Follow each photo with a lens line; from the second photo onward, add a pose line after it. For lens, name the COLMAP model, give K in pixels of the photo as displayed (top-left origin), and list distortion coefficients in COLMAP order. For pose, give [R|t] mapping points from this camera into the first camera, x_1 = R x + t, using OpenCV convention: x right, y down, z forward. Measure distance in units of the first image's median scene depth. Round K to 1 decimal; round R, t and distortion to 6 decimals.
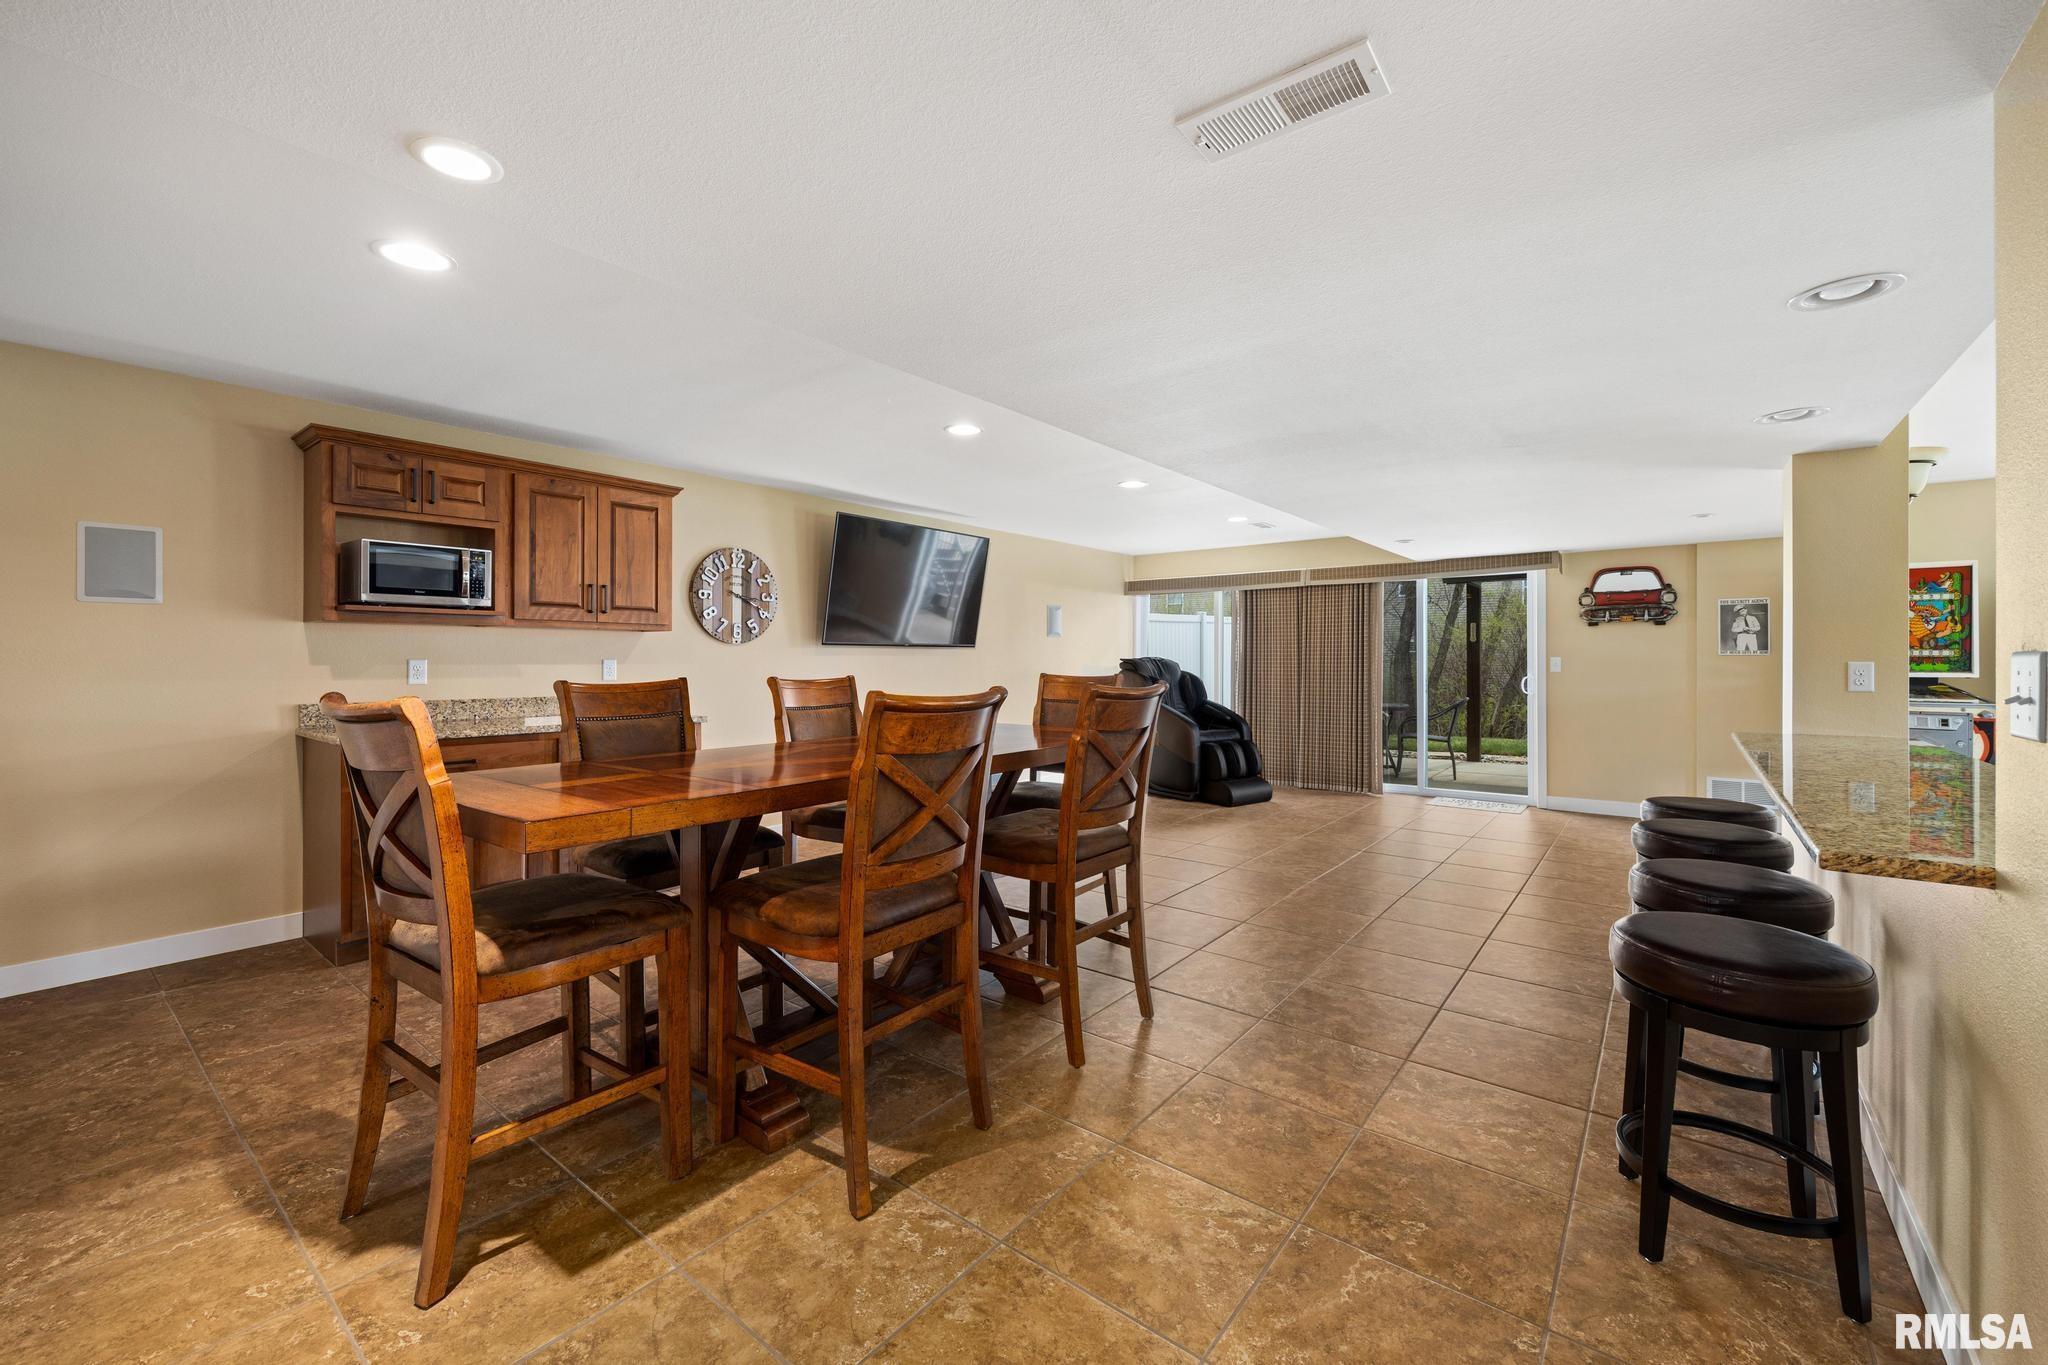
lens RADIAL K [[819.2, 0, 1023.0], [0, 819.2, 664.1], [0, 0, 1]] dist [-0.003914, -0.000161]
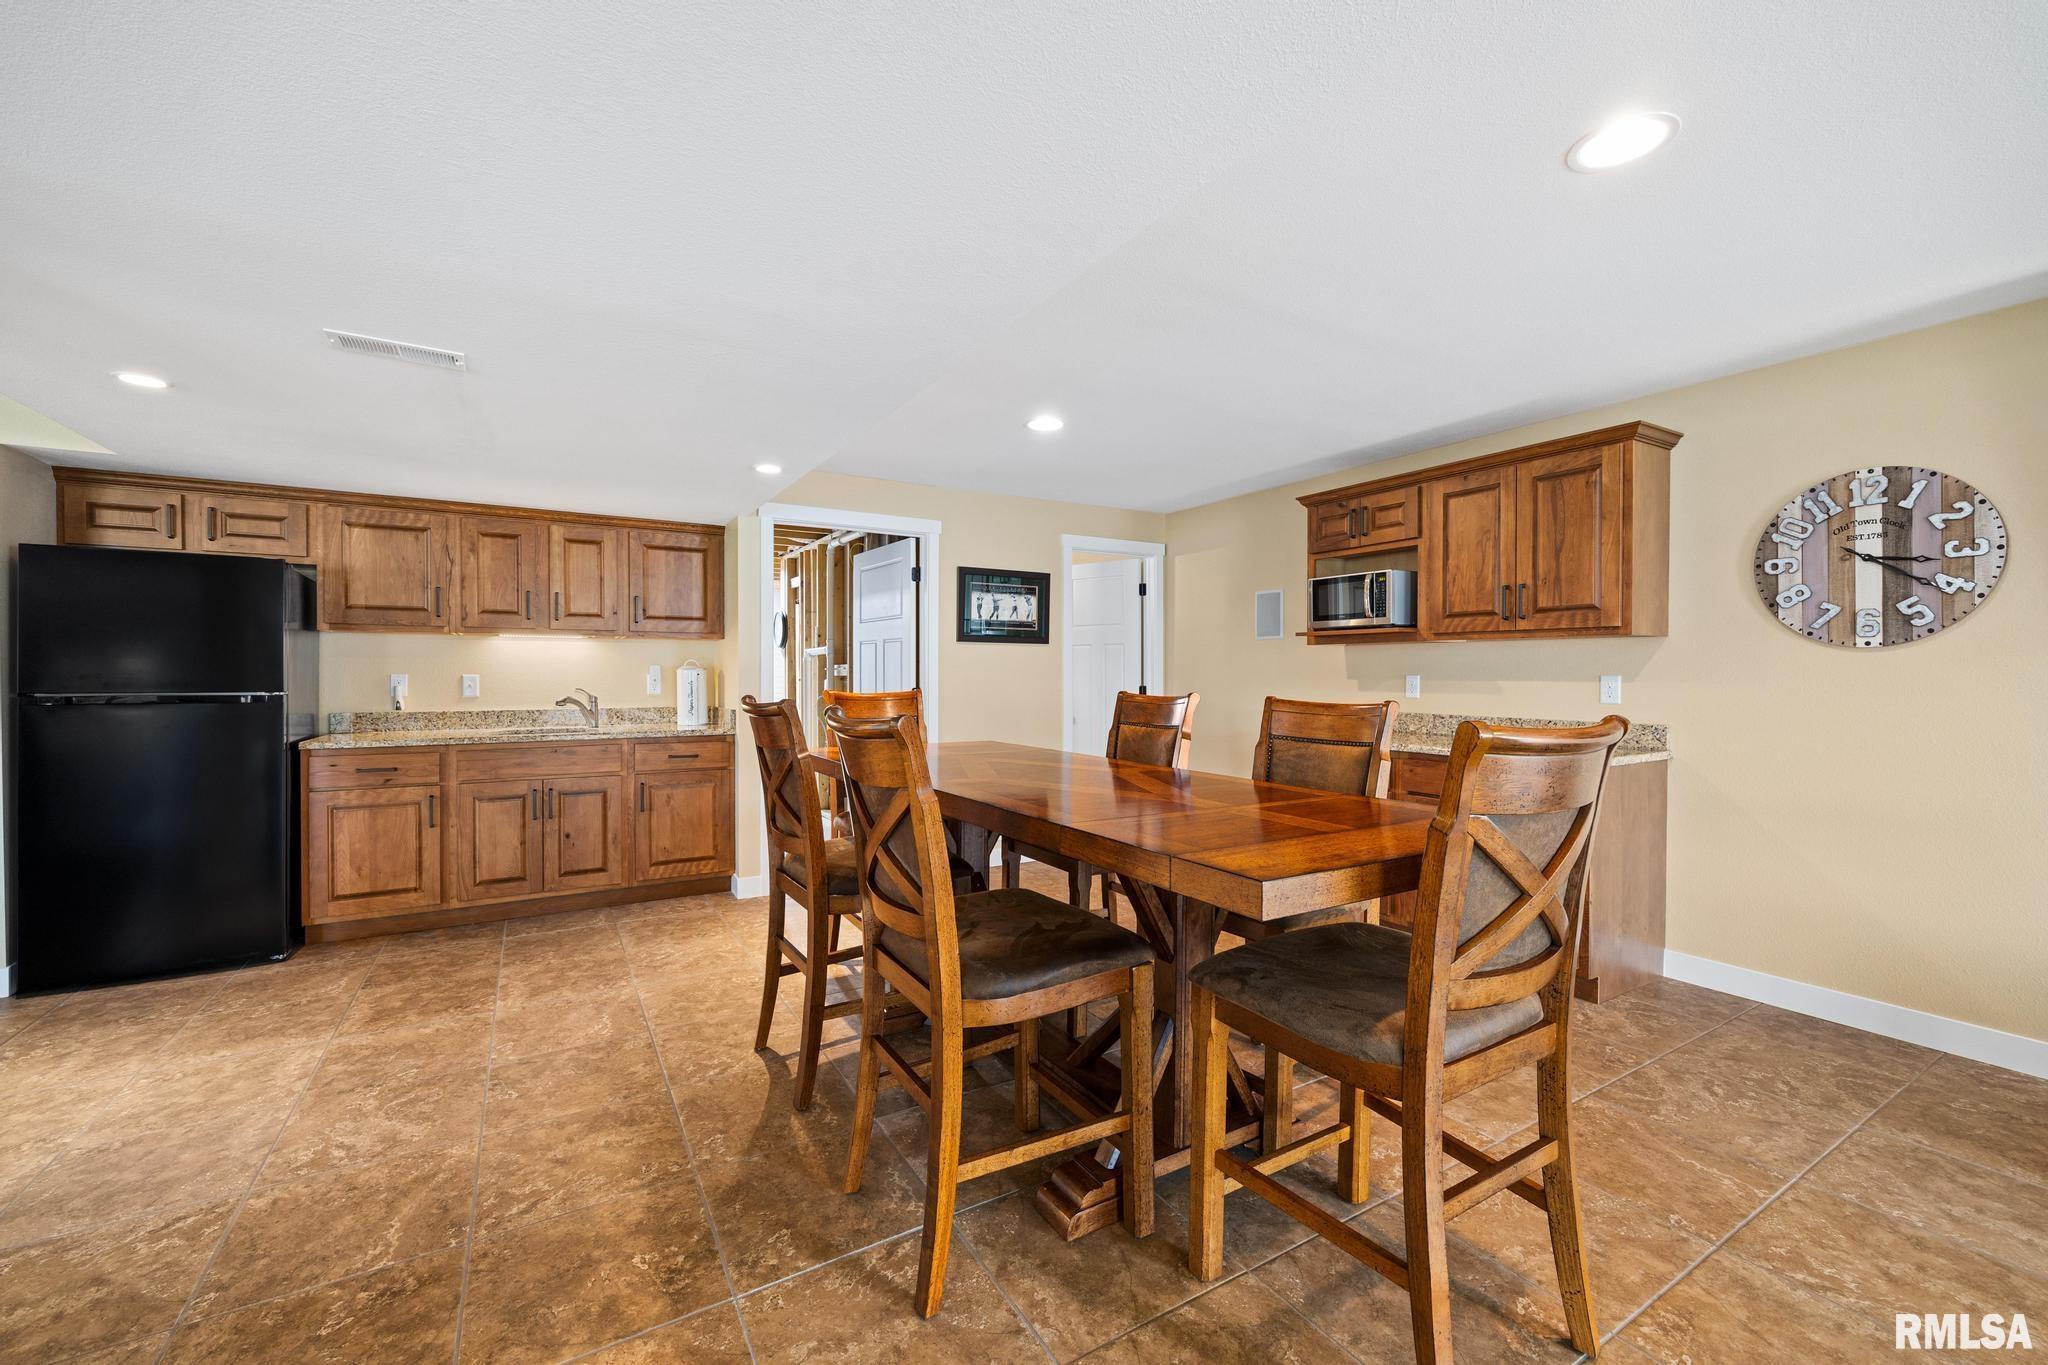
lens RADIAL K [[819.2, 0, 1018.6], [0, 819.2, 678.6], [0, 0, 1]] dist [-0.003914, -0.000161]
pose [[-0.356302, 0.004611, -0.934360, 0.456539], [-0.008009, 0.999936, 0.007989, -0.005224], [0.934337, 0.010330, -0.356242, 0.880758]]
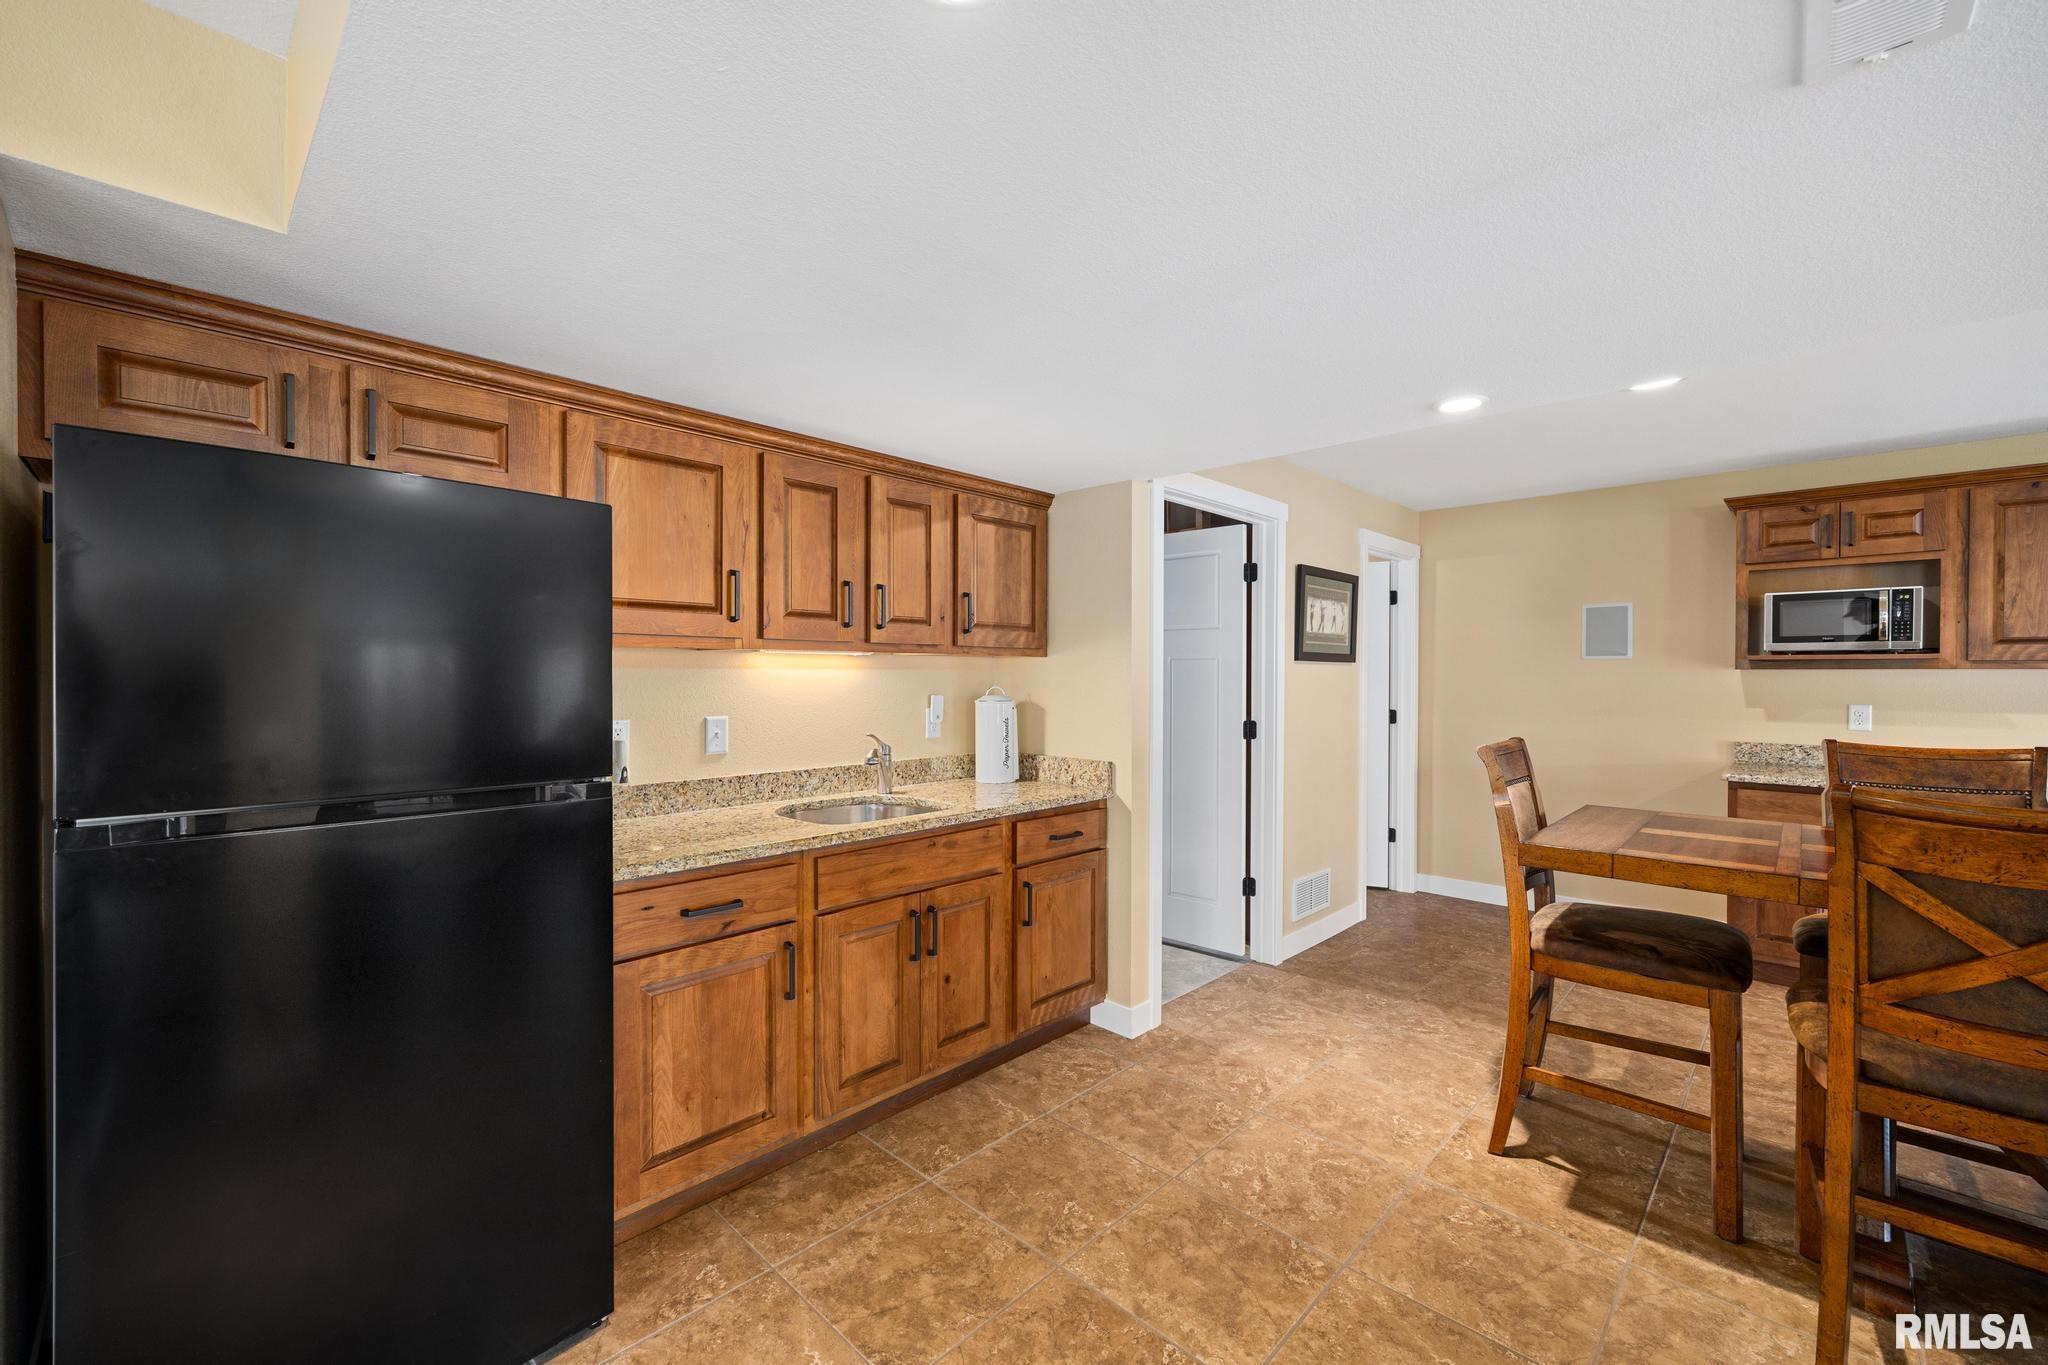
lens RADIAL K [[819.2, 0, 1008.6], [0, 819.2, 684.1], [0, 0, 1]] dist [-0.003914, -0.000161]
pose [[-0.111380, 0.009772, -0.993730, 0.324584], [-0.008027, 0.999910, 0.010733, -0.031555], [0.993745, 0.009173, -0.111291, 0.105124]]
